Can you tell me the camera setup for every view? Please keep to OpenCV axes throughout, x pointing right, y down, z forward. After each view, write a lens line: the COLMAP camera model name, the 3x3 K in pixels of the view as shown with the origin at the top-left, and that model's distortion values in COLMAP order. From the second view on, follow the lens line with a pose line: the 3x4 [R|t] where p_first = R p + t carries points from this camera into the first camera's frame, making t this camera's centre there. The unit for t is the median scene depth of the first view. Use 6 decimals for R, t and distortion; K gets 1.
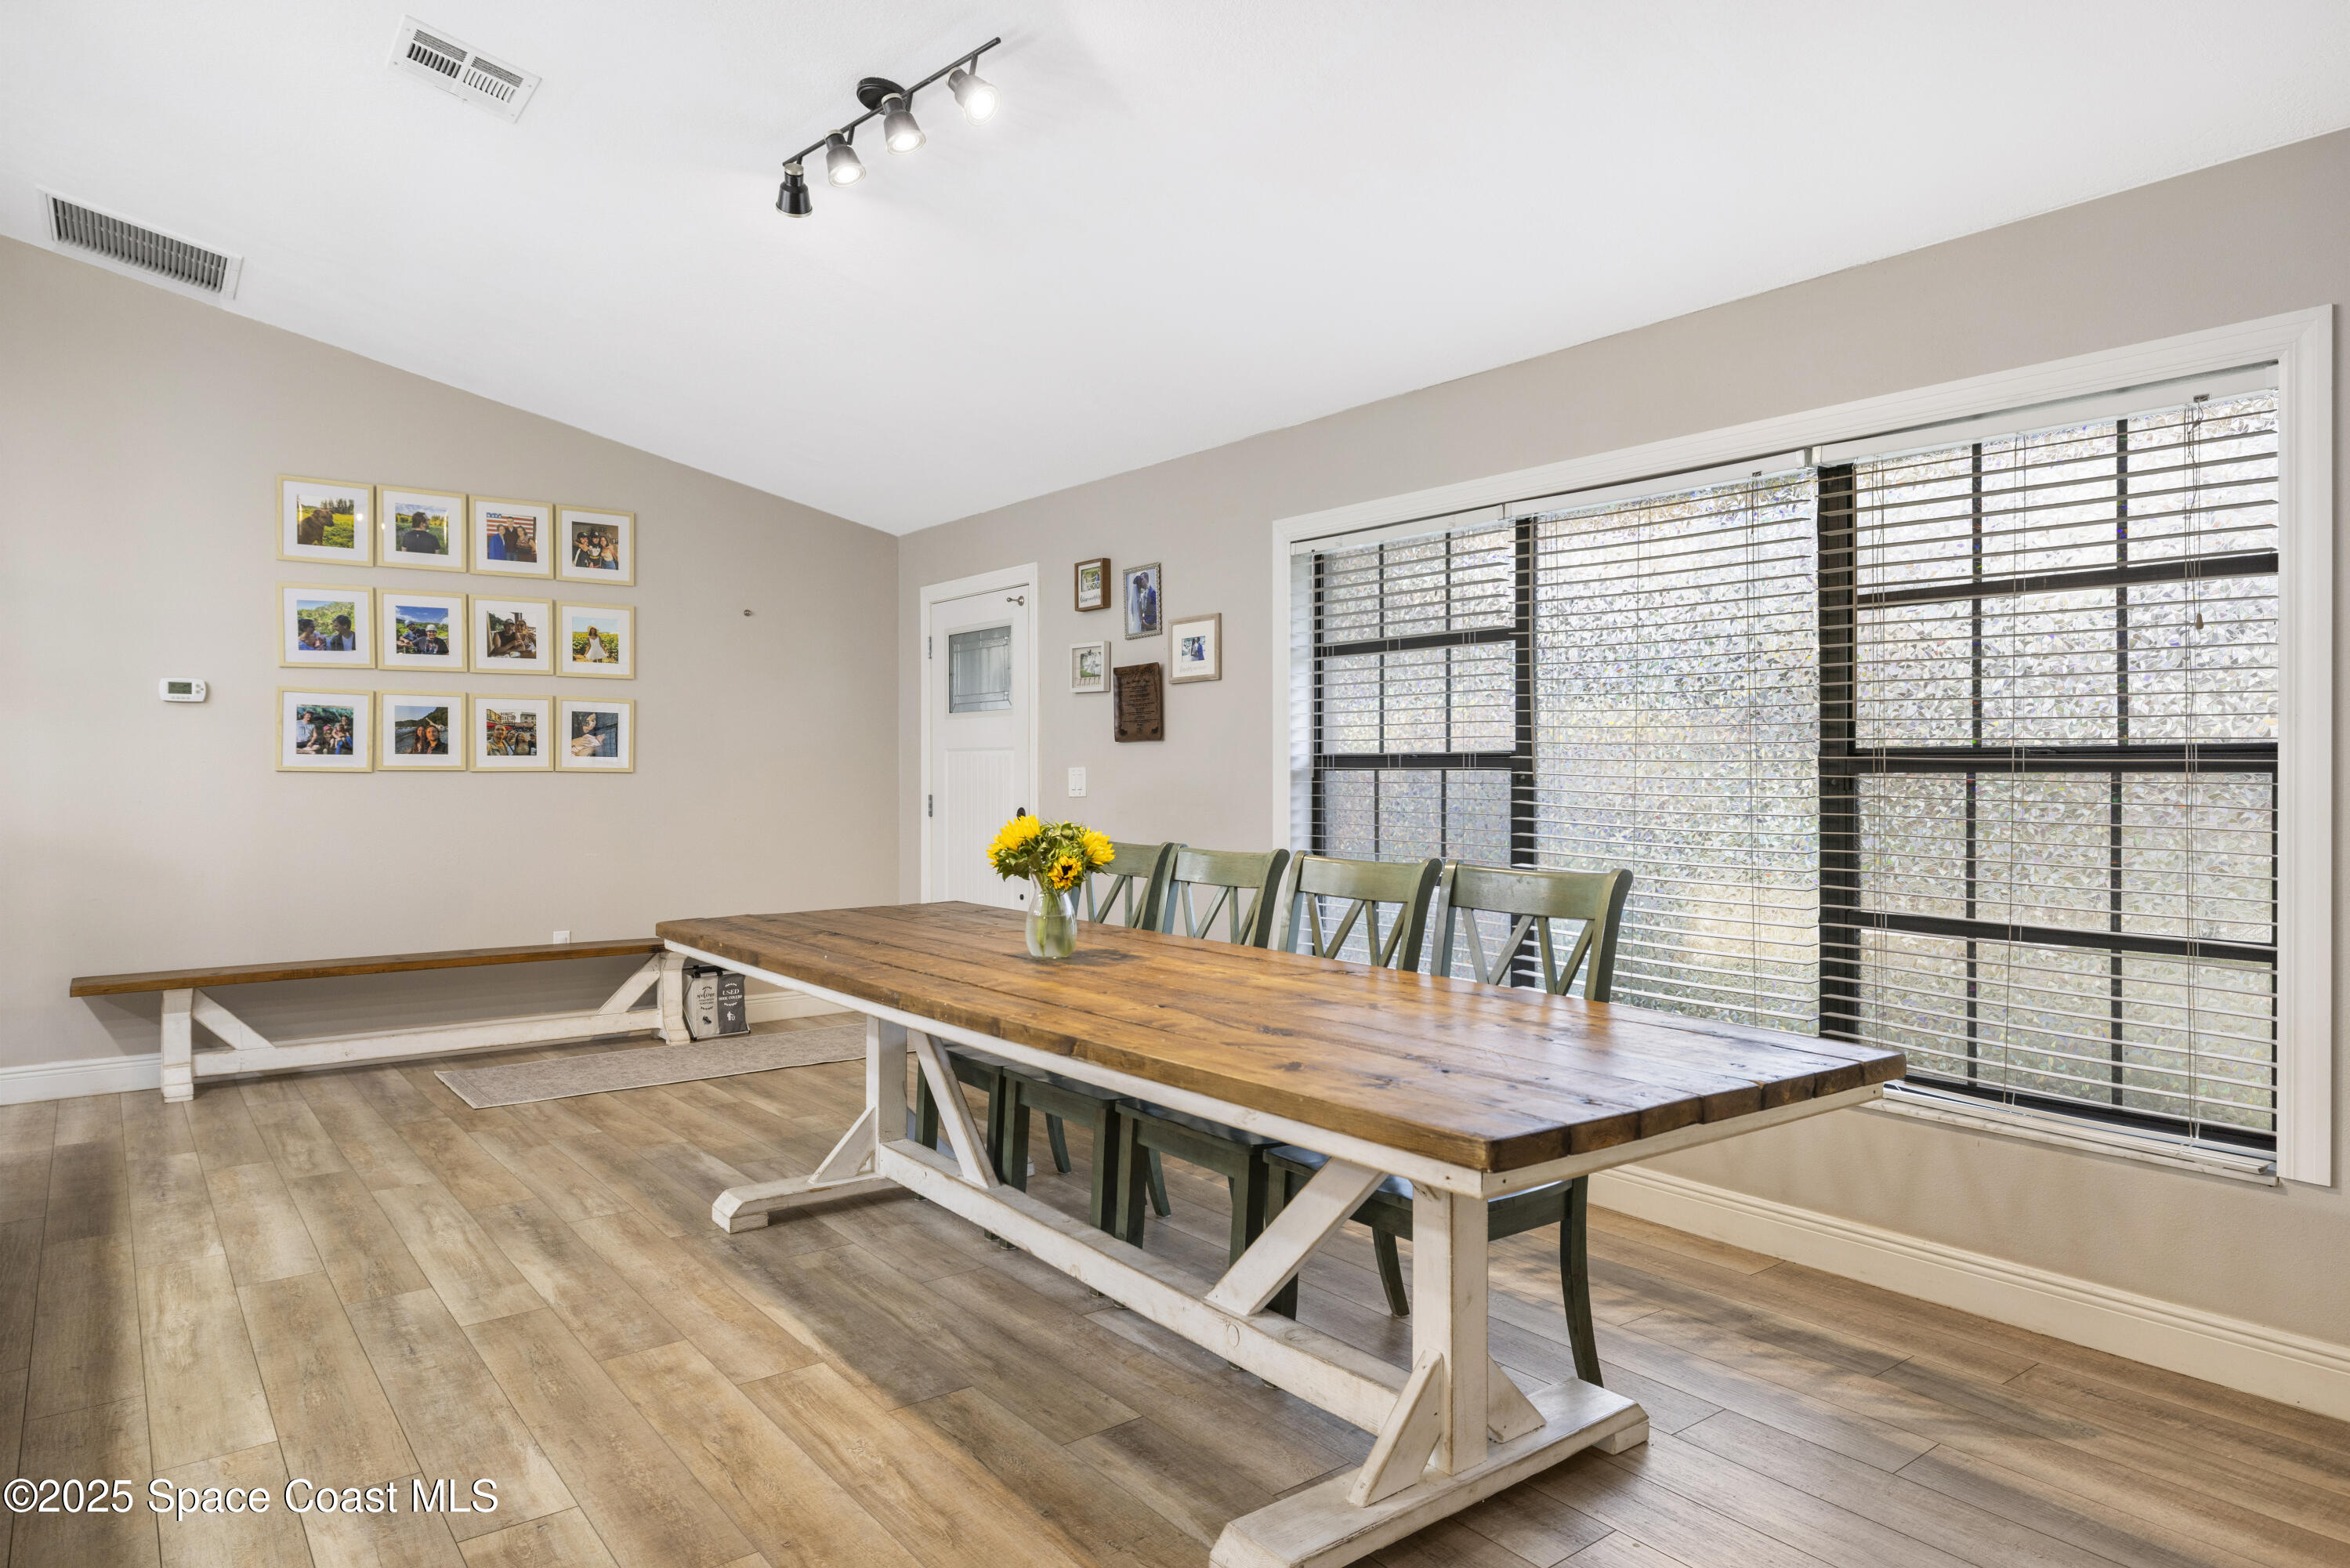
lens RADIAL K [[1412.6, 0, 1162.9], [0, 1412.6, 782.1], [0, 0, 1]] dist [0.007059, 0.002007]
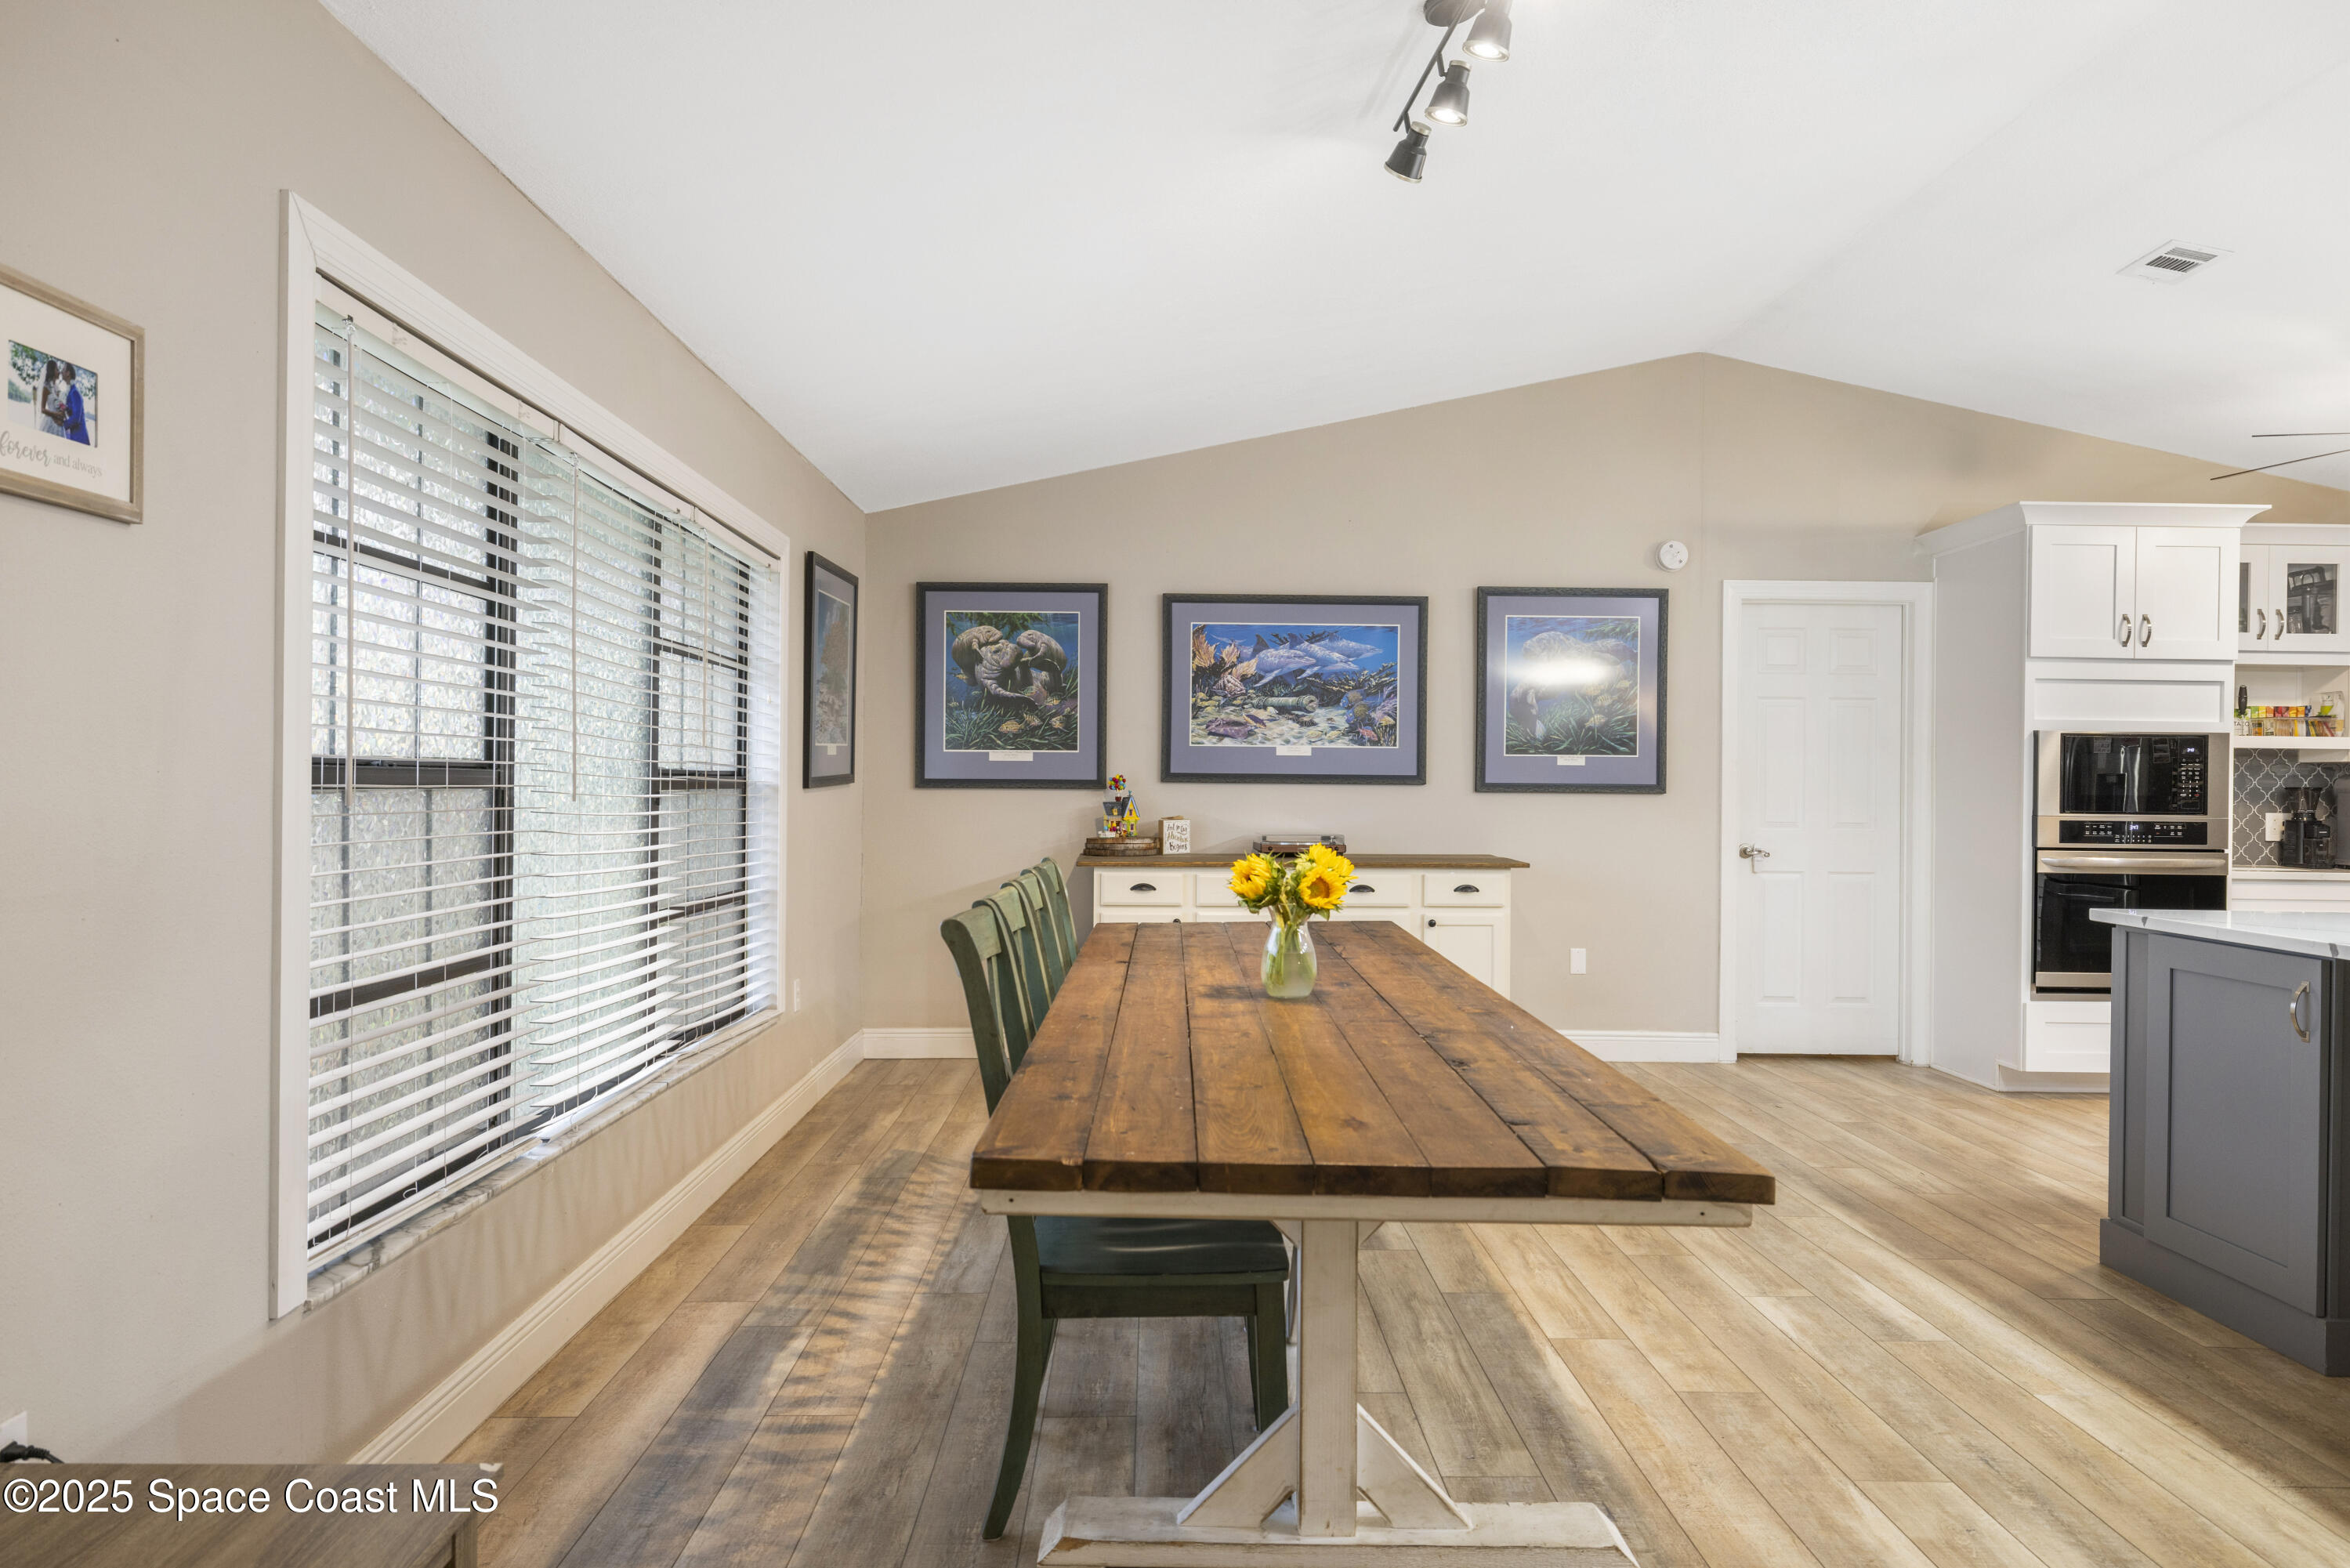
lens RADIAL K [[1407.3, 0, 1188.4], [0, 1407.3, 784.8], [0, 0, 1]] dist [0.000858, 0.000767]
pose [[-0.802821, -0.007696, 0.596170, -0.576743], [-0.005069, 0.999969, 0.006083, -0.021242], [-0.596199, 0.001862, -0.802835, 1.776037]]
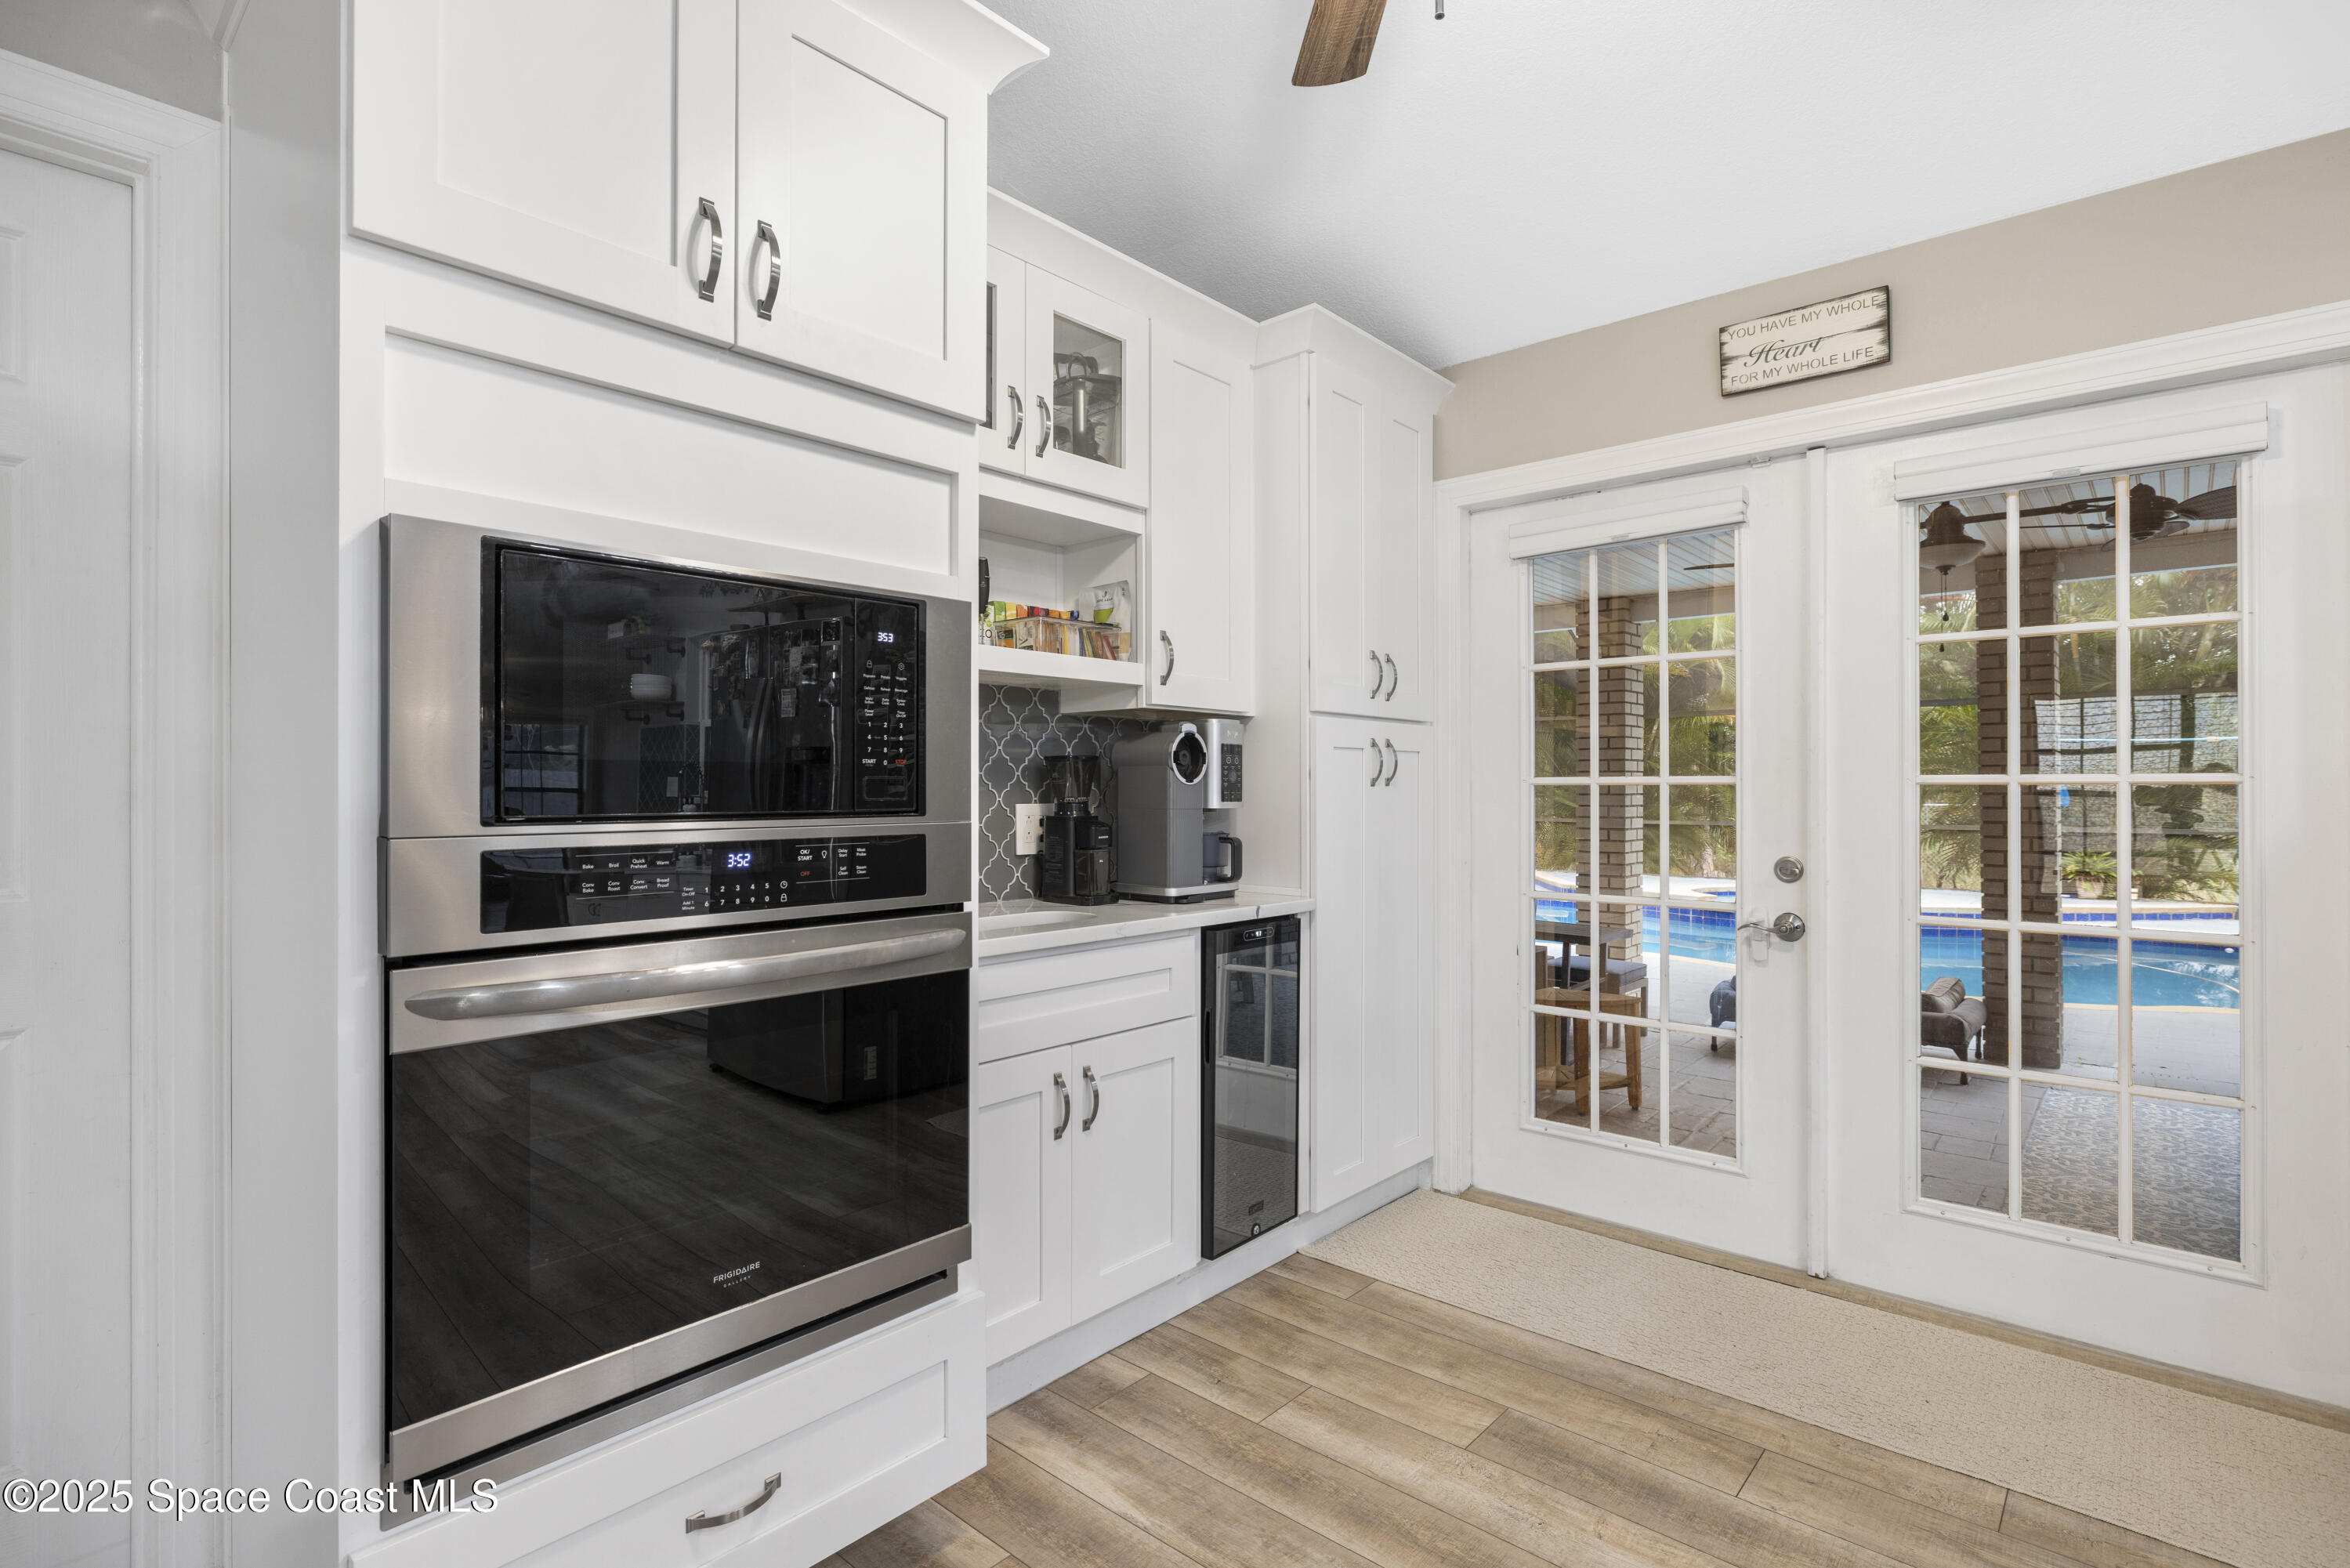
lens RADIAL K [[1117.9, 0, 1177.8], [0, 1117.9, 783.4], [0, 0, 1]] dist [-0.002575, 0.001814]
pose [[-0.979034, 0.001846, -0.203690, -0.559630], [0.001016, 0.999991, 0.004178, 0.003471], [0.203696, 0.003884, -0.979027, 0.149871]]
